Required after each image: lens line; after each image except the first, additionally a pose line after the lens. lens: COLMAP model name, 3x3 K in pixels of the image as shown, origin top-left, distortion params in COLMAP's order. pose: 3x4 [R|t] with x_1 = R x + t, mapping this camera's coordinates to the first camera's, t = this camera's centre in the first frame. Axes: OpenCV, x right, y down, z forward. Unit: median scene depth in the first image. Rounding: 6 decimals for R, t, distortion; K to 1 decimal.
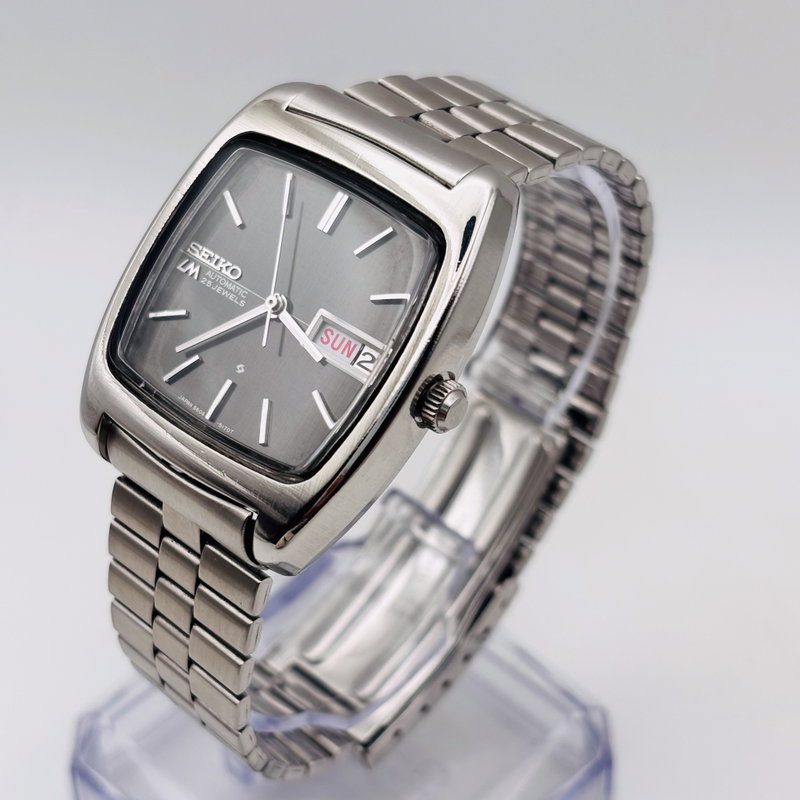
lens RADIAL K [[1713.3, 0, 402.4], [0, 1713.3, 406.9], [0, 0, 1]] dist [0.234640, 0.000000]
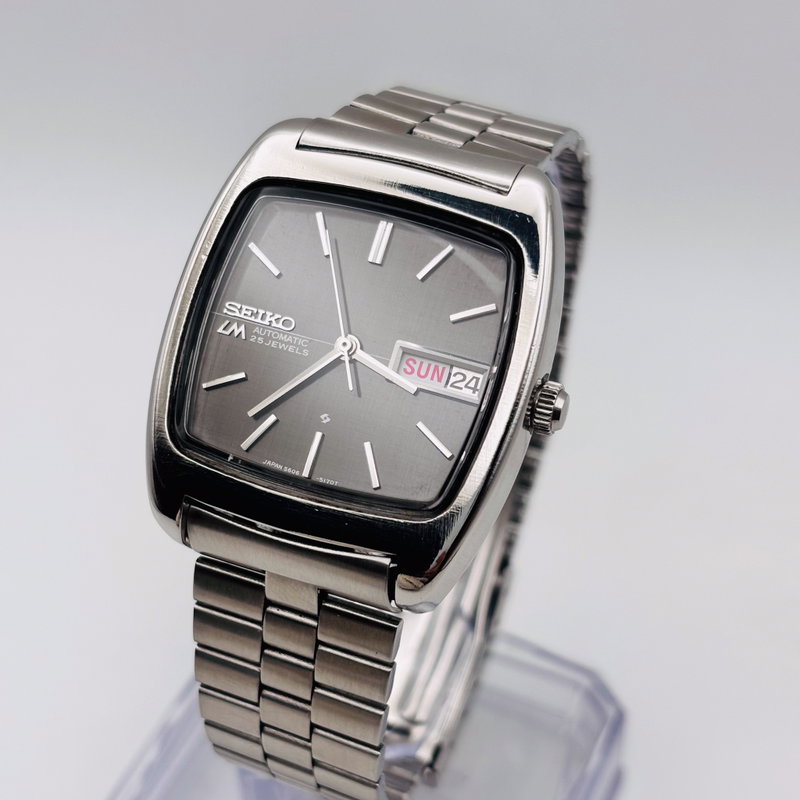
lens RADIAL K [[1713.3, 0, 393.0], [0, 1713.3, 400.0], [0, 0, 1]] dist [0.234640, 0.000000]
pose [[0.940308, -0.220116, 0.259556, -0.300978], [0.218907, 0.975156, 0.033932, -0.055617], [-0.260576, 0.024912, 0.965132, 0.053063]]
